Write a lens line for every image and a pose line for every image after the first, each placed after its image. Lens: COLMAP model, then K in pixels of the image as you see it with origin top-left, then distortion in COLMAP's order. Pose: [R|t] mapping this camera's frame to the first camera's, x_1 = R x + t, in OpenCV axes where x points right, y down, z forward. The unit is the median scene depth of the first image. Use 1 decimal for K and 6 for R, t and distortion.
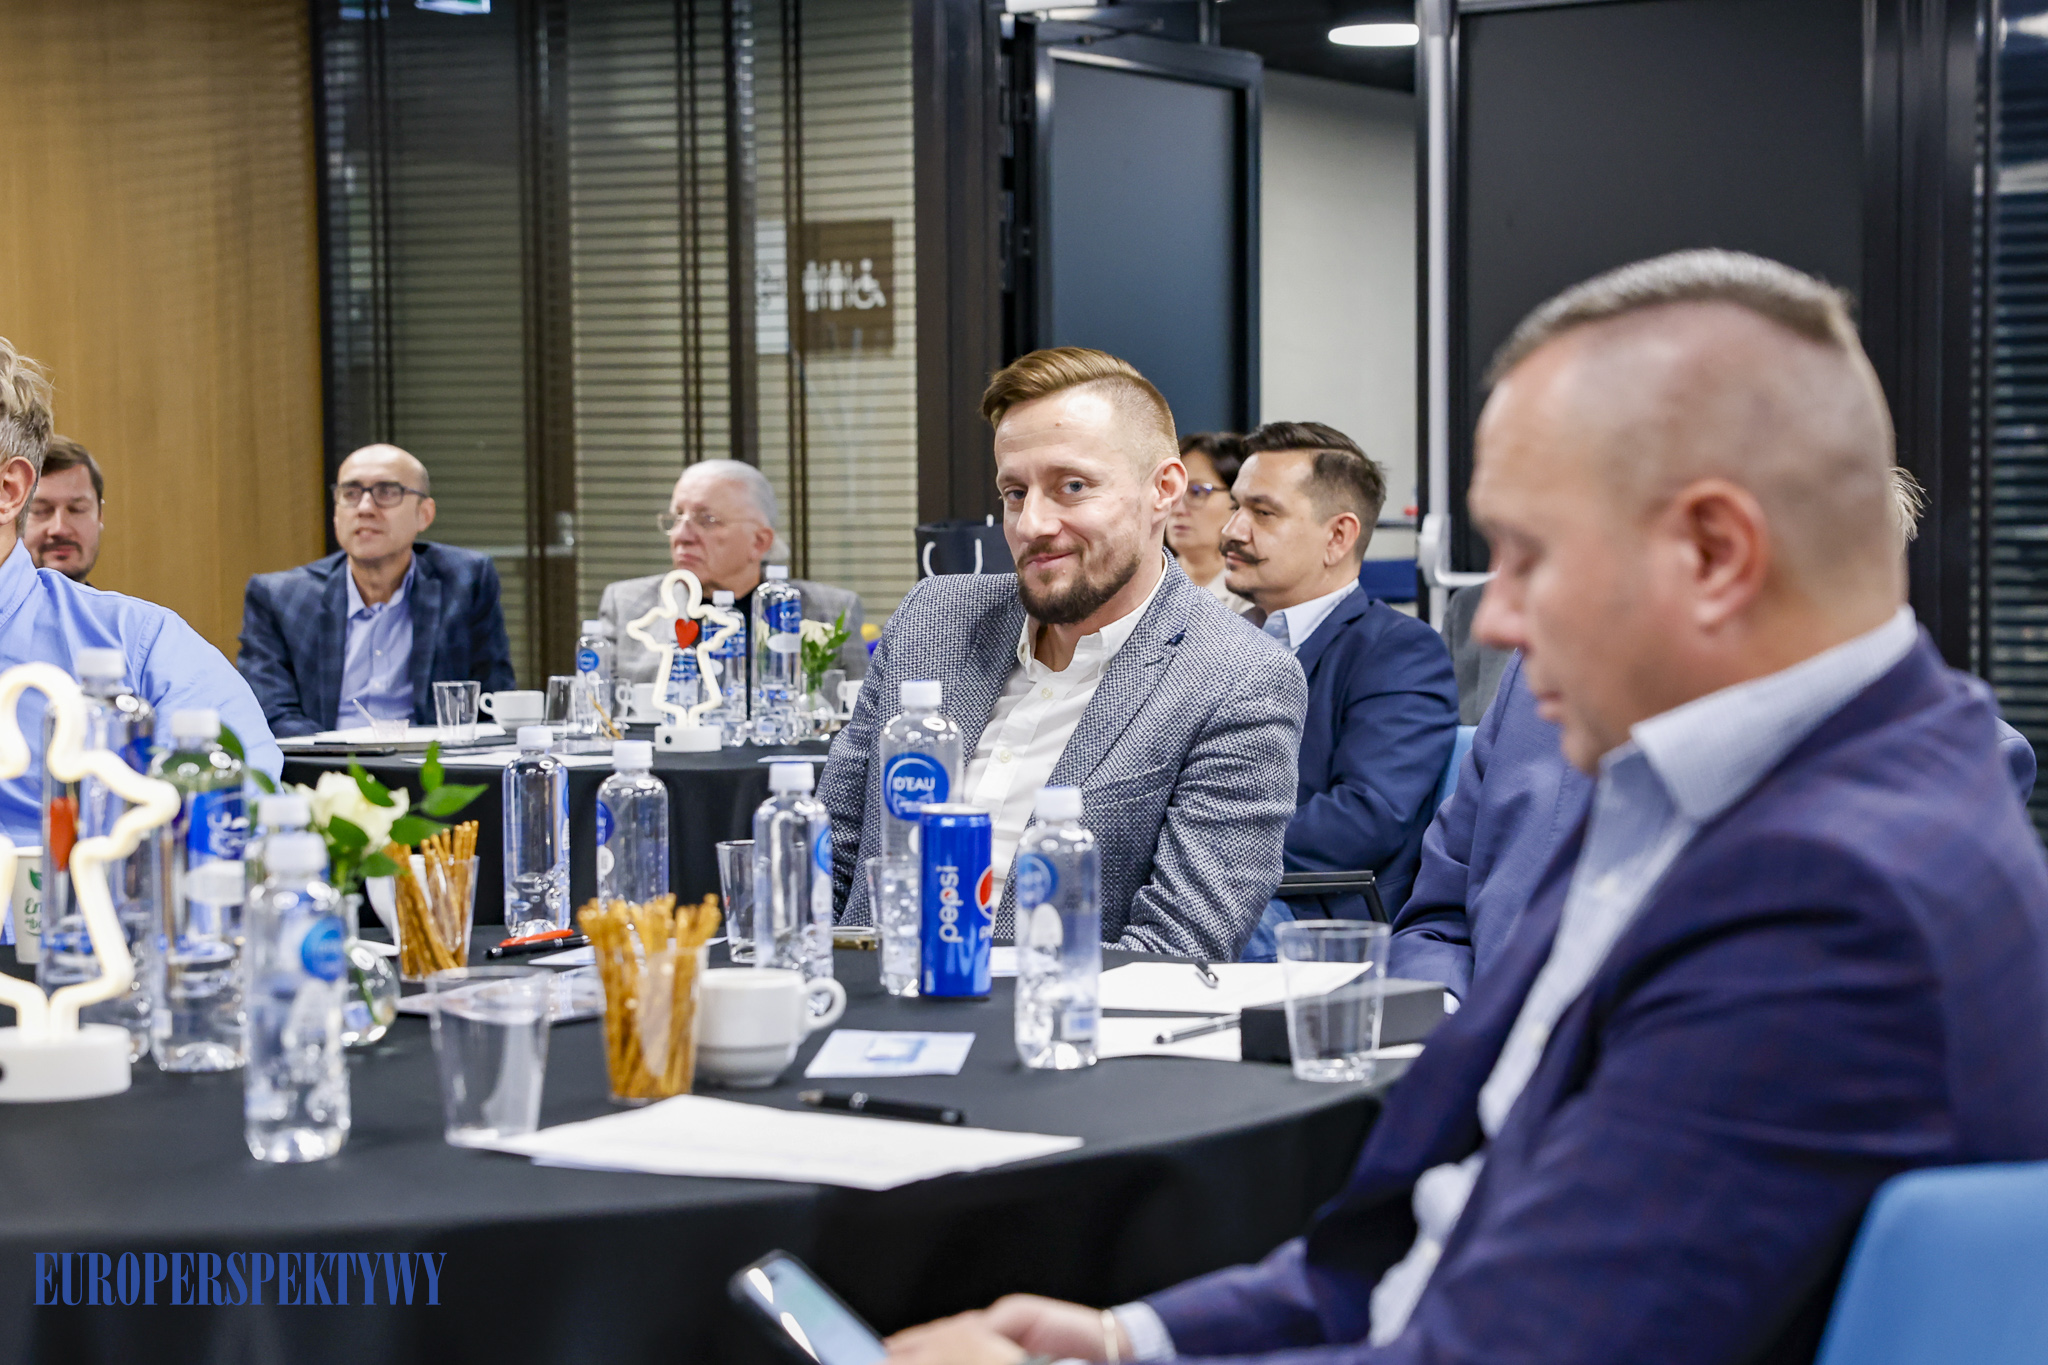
lens RADIAL K [[4607.0, 0, 1026.7], [0, 4607.0, 573.1], [0, 0, 1]] dist [0.434208, 0.395605]
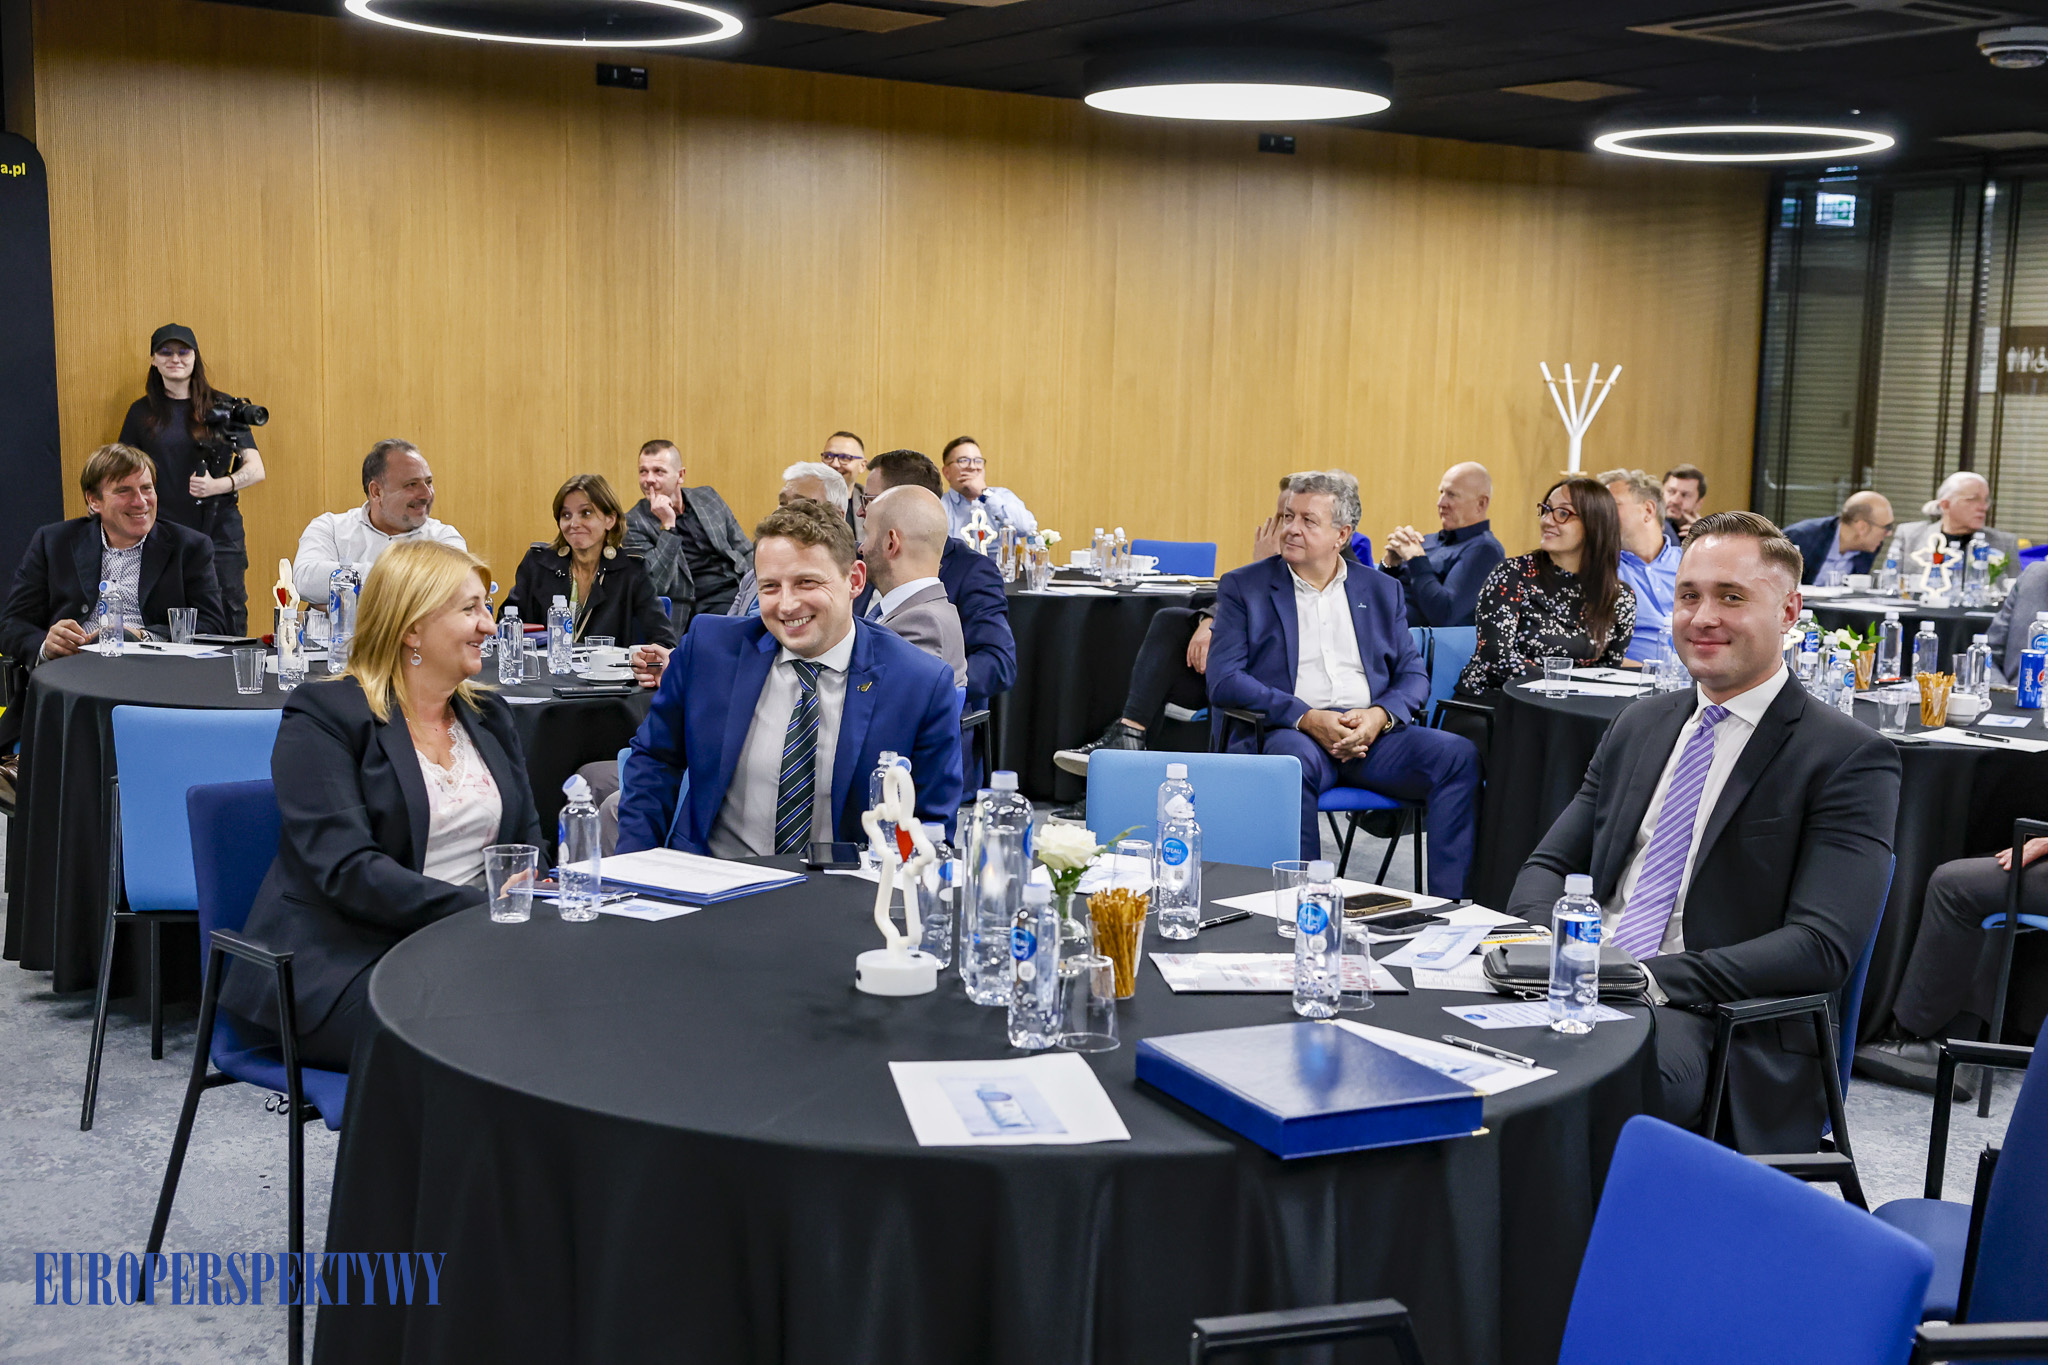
lens RADIAL K [[2543.1, 0, 1024.0], [0, 2543.1, 682.5], [0, 0, 1]] dist [0.245180, -0.480285]
pose [[0.918443, 0.080330, -0.387310, 0.012881], [-0.045069, 0.994037, 0.099295, -0.022345], [0.392976, -0.073741, 0.916587, -0.279413]]
